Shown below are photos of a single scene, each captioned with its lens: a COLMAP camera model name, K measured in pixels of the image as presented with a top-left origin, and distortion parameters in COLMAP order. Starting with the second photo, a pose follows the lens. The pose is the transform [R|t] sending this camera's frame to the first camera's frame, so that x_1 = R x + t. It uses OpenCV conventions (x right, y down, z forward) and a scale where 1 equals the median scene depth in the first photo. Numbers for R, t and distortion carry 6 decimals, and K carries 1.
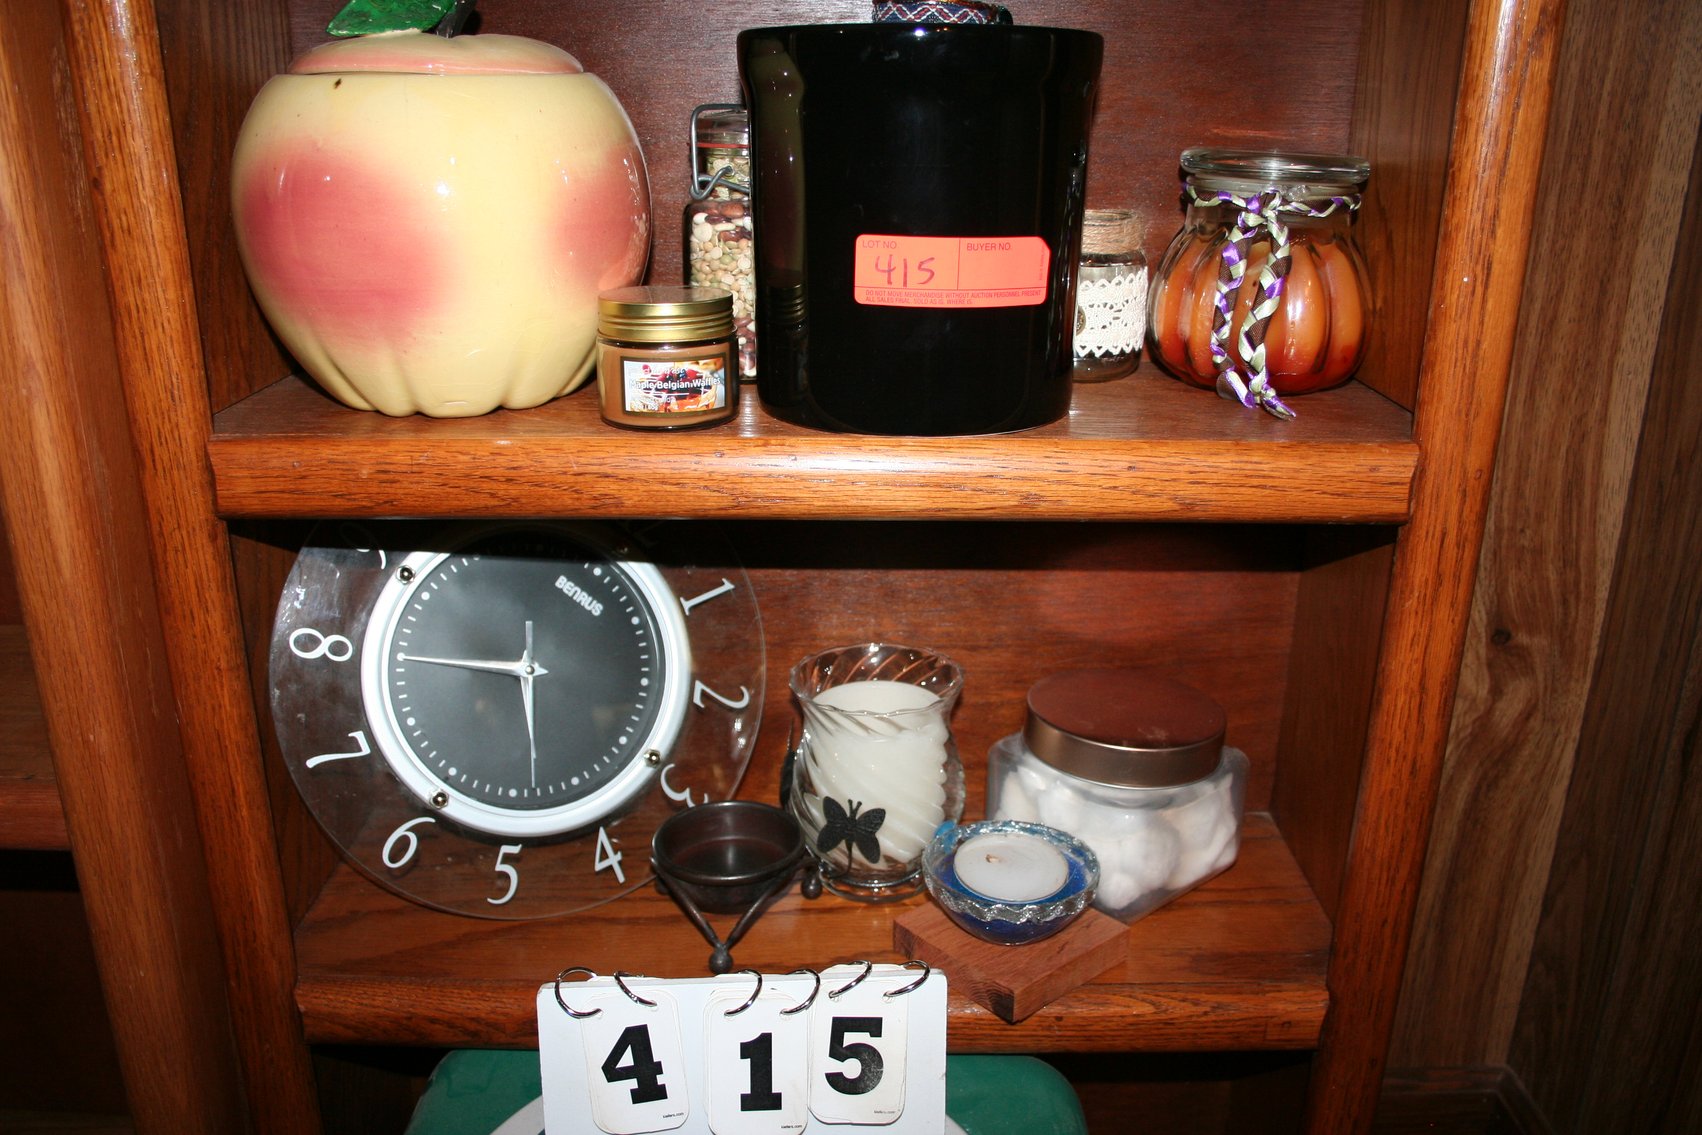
lens RADIAL K [[1389.7, 0, 838.7], [0, 1389.7, 579.0], [0, 0, 1]] dist [-0.130096, 0.076224]
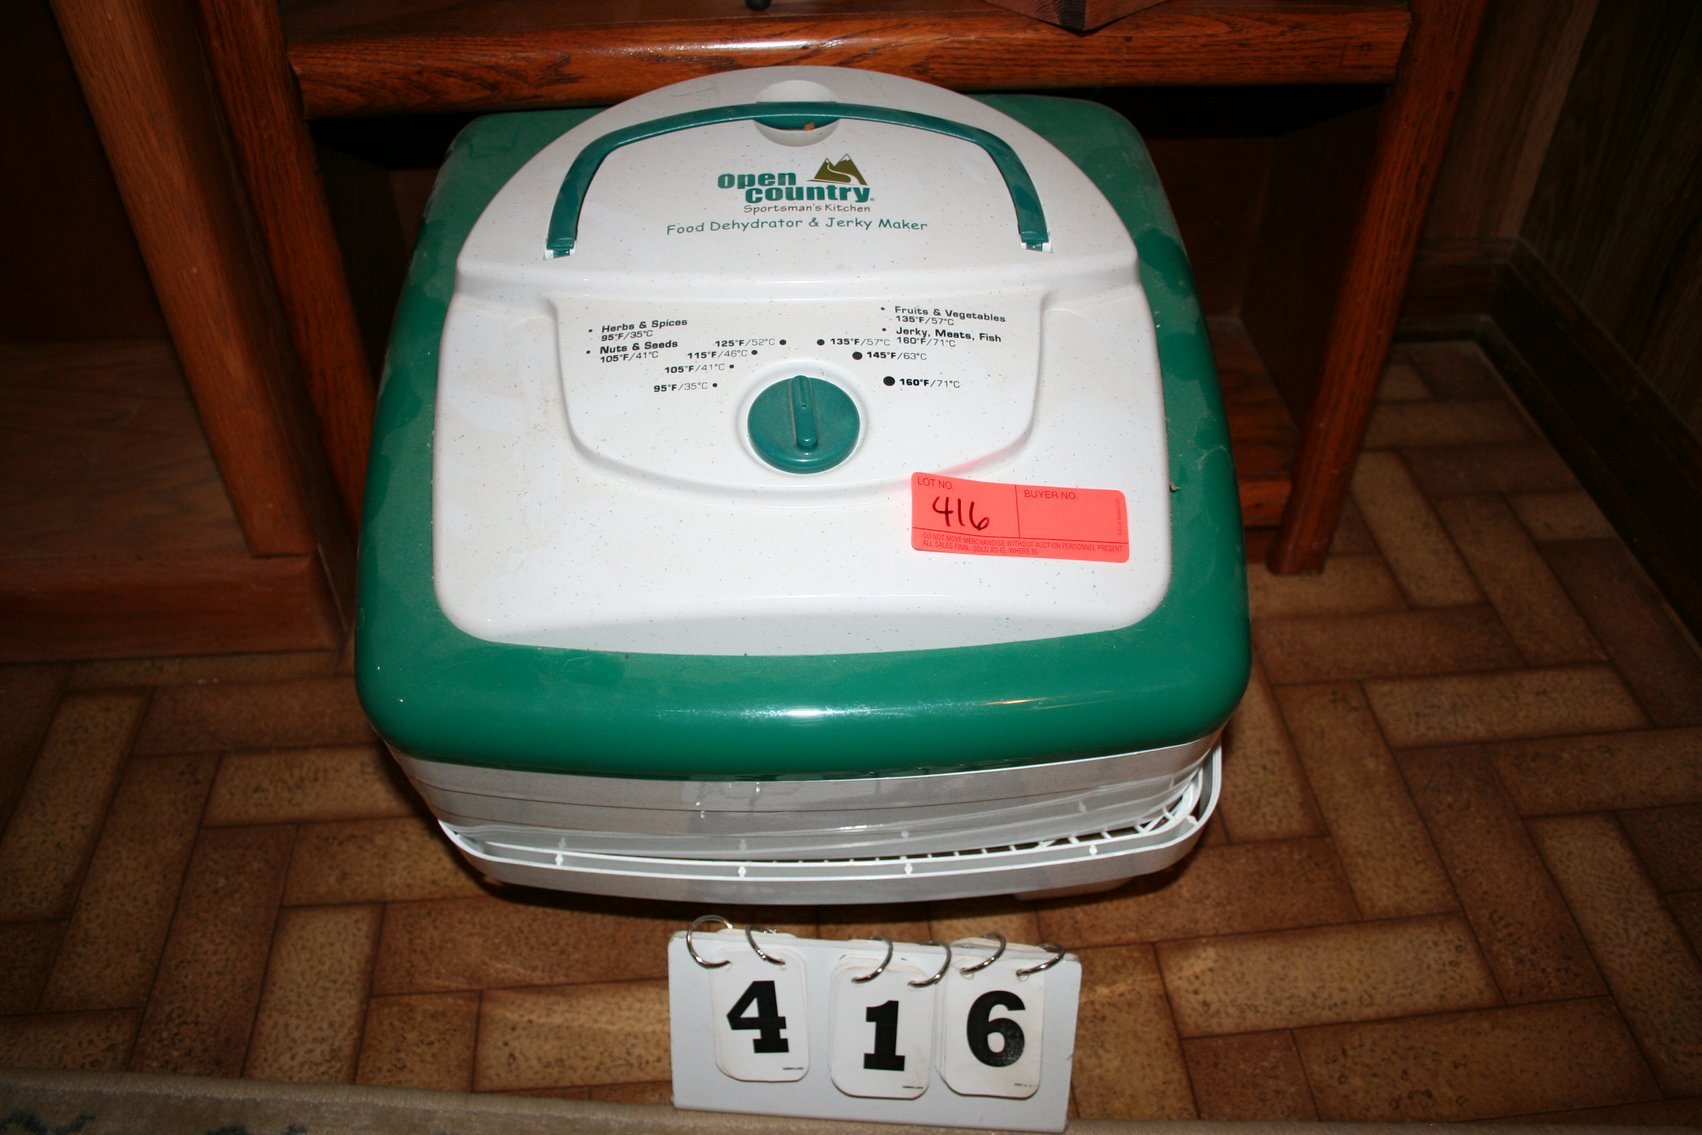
lens RADIAL K [[1389.7, 0, 847.9], [0, 1389.7, 580.8], [0, 0, 1]] dist [-0.130096, 0.076224]
pose [[0.997313, -0.055040, 0.048339, -0.093181], [0.031692, 0.919128, 0.392682, 0.288528], [-0.066043, -0.390095, 0.918403, 0.020666]]
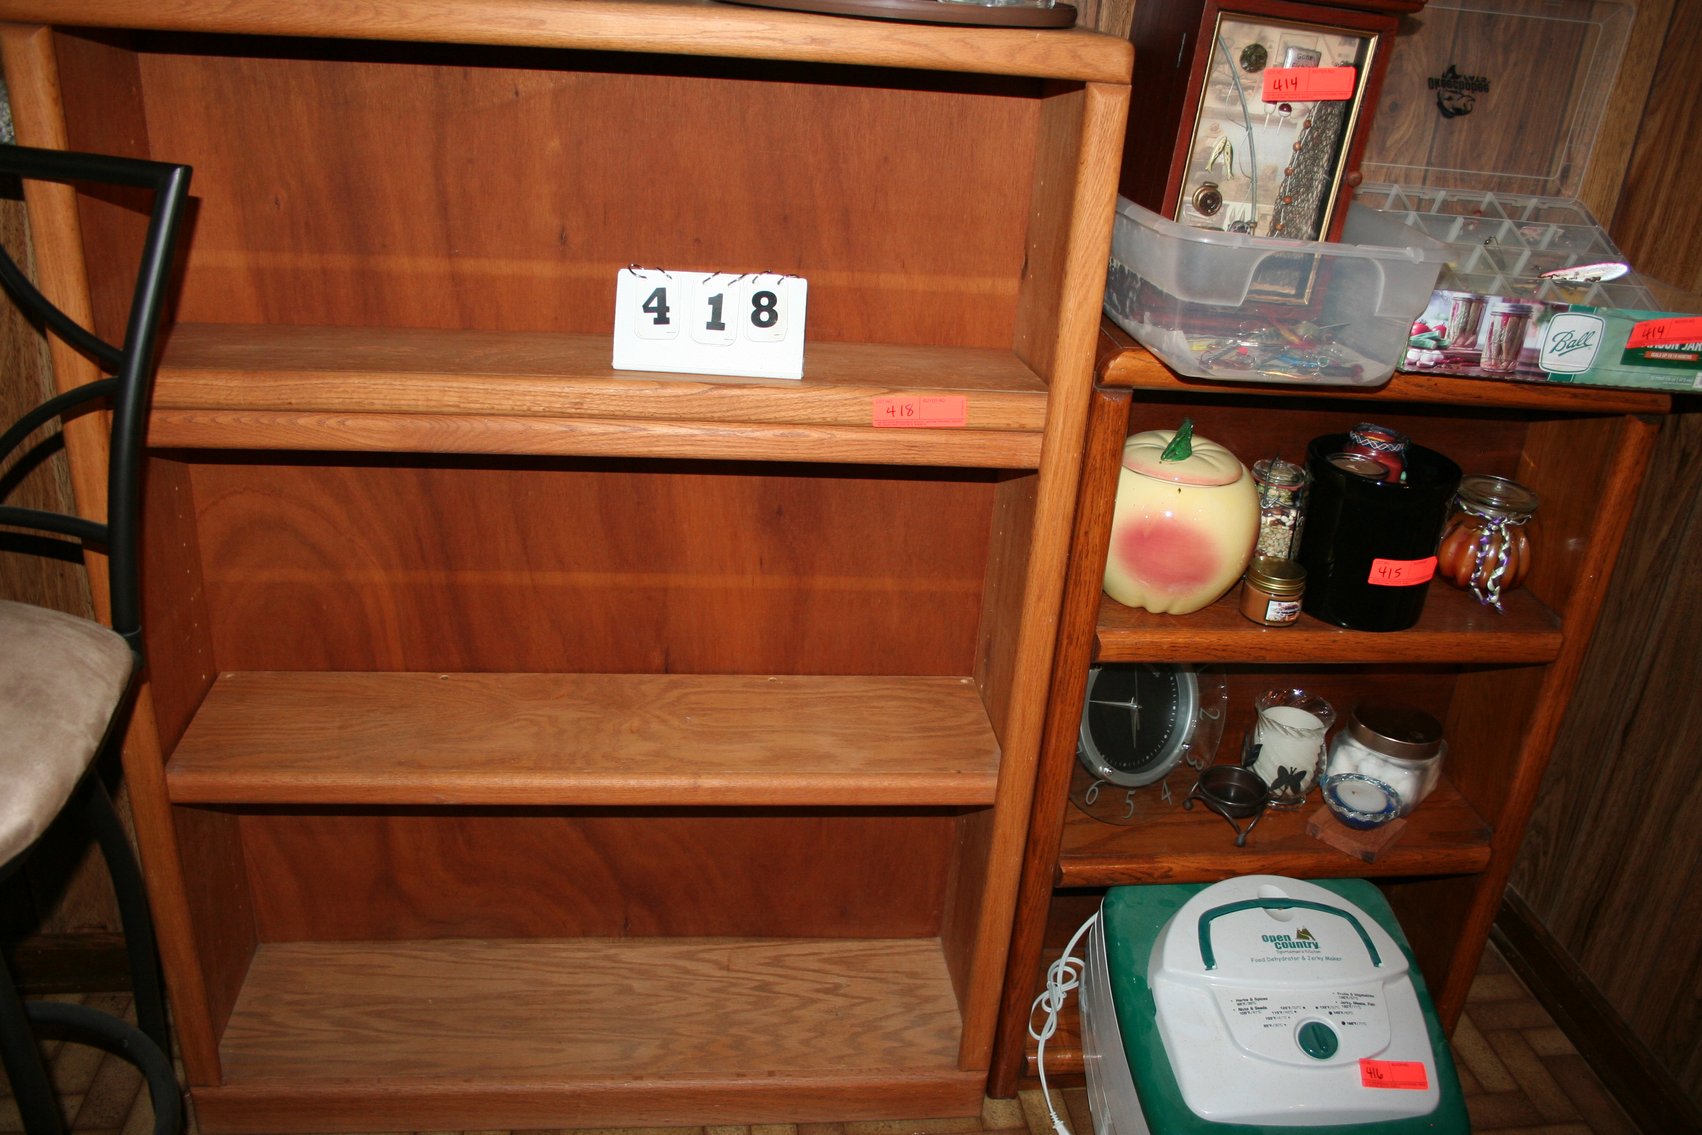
lens RADIAL K [[1389.7, 0, 851.2], [0, 1389.7, 568.6], [0, 0, 1]] dist [-0.130096, 0.076224]
pose [[0.991437, 0.007878, 0.130345, -1.019073], [-0.020752, 0.994999, 0.097706, -0.370094], [-0.128923, -0.099574, 0.986643, -1.079379]]
